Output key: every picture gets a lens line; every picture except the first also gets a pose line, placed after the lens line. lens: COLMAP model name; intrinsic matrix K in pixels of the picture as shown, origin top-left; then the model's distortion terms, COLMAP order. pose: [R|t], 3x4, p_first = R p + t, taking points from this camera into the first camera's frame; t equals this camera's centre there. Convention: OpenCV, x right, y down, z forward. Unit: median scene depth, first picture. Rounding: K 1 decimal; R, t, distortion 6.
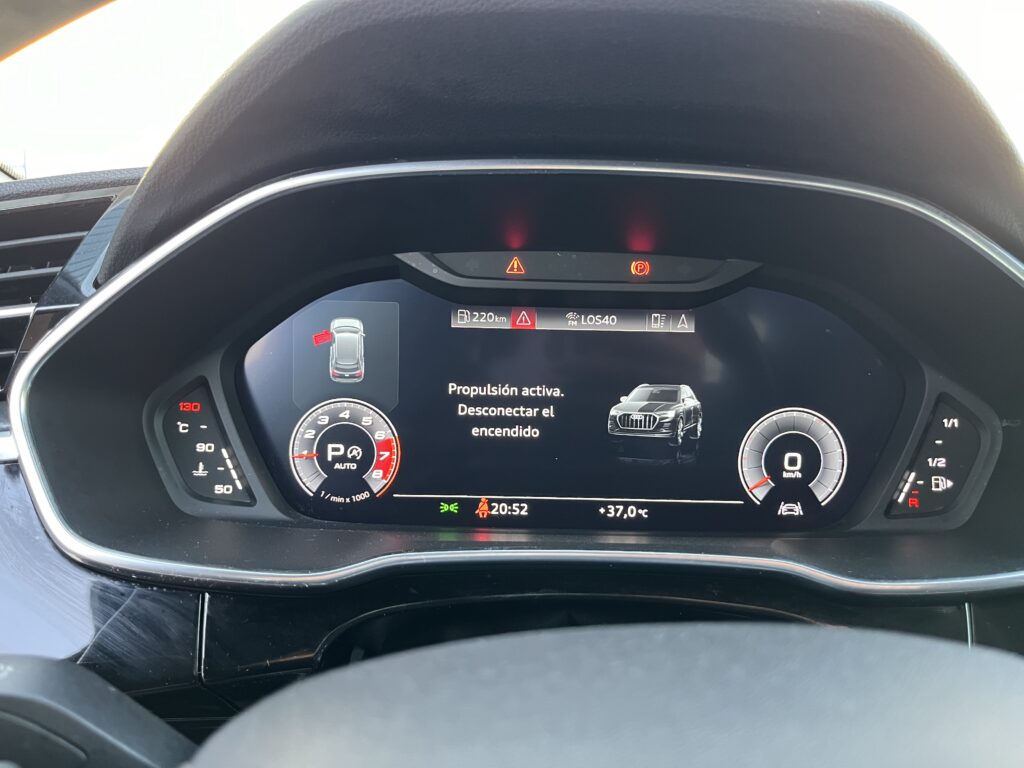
lens RADIAL K [[777.9, 0, 520.2], [0, 777.9, 396.9], [0, 0, 1]] dist [0.058868, -0.082313]
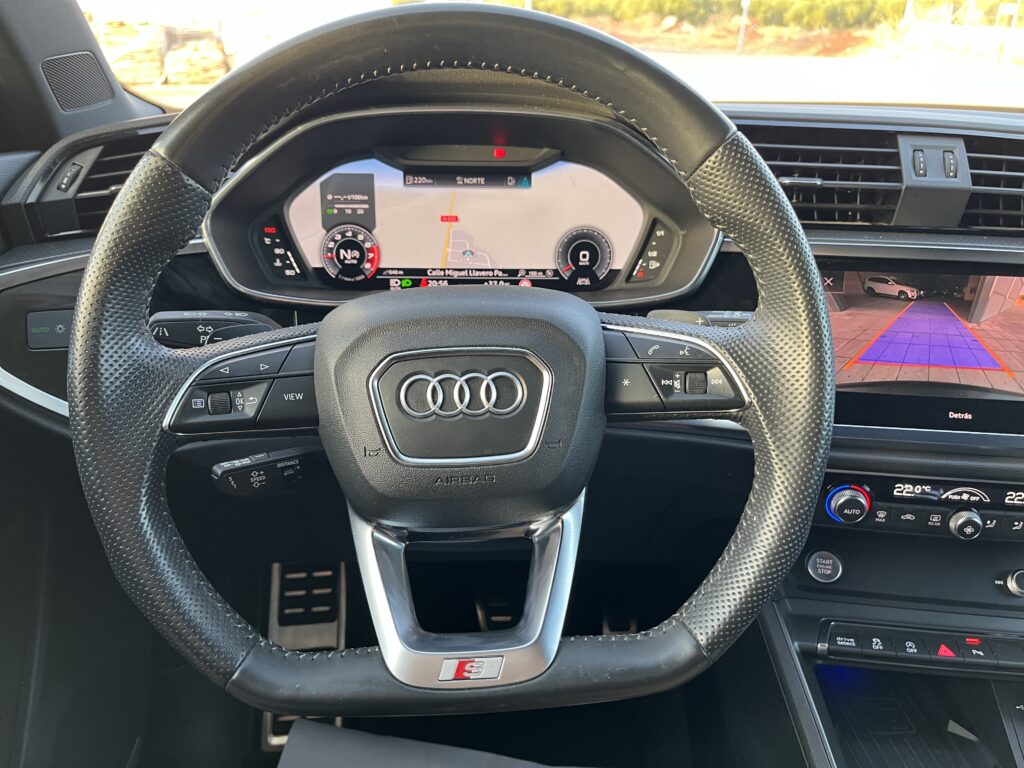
lens RADIAL K [[777.9, 0, 521.0], [0, 777.9, 389.6], [0, 0, 1]] dist [0.058868, -0.082313]
pose [[0.999614, -0.018524, 0.020695, 0.155729], [0.014467, 0.983309, 0.181368, 0.058841], [-0.023709, -0.180999, 0.983198, -1.001760]]
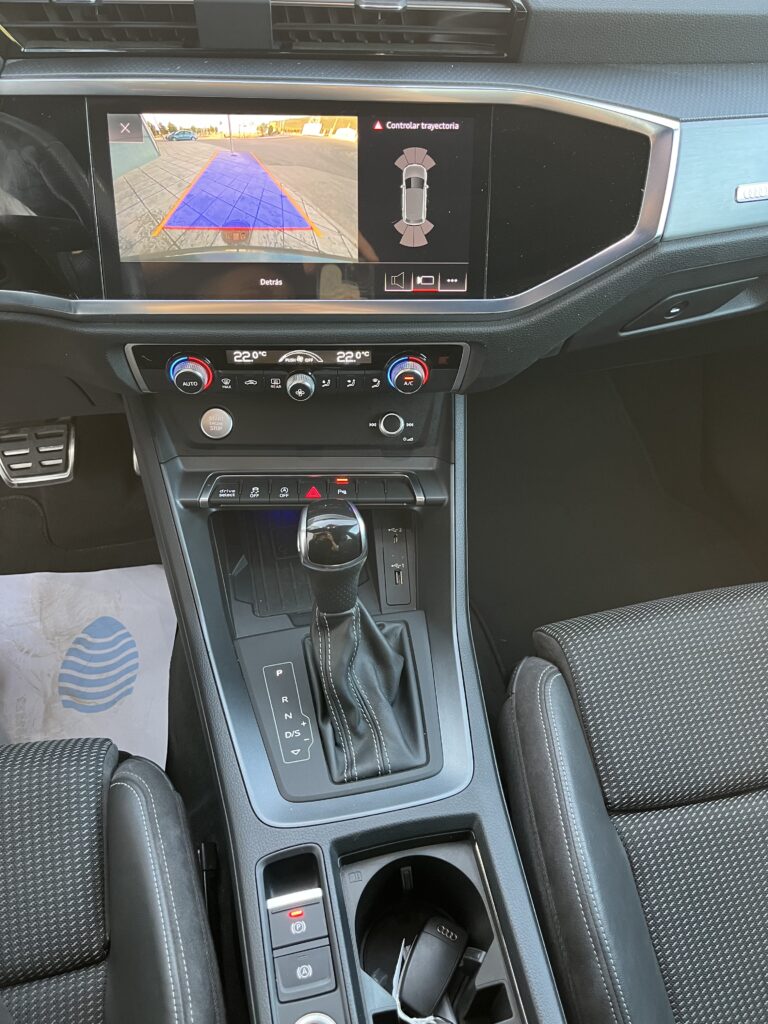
lens RADIAL K [[777.9, 0, 381.6], [0, 777.9, 517.6], [0, 0, 1]] dist [0.058868, -0.082313]
pose [[0.979428, -0.141647, 0.143722, 1.057059], [0.030560, 0.808132, 0.588208, -0.126399], [-0.199465, -0.571715, 0.795836, -1.010447]]
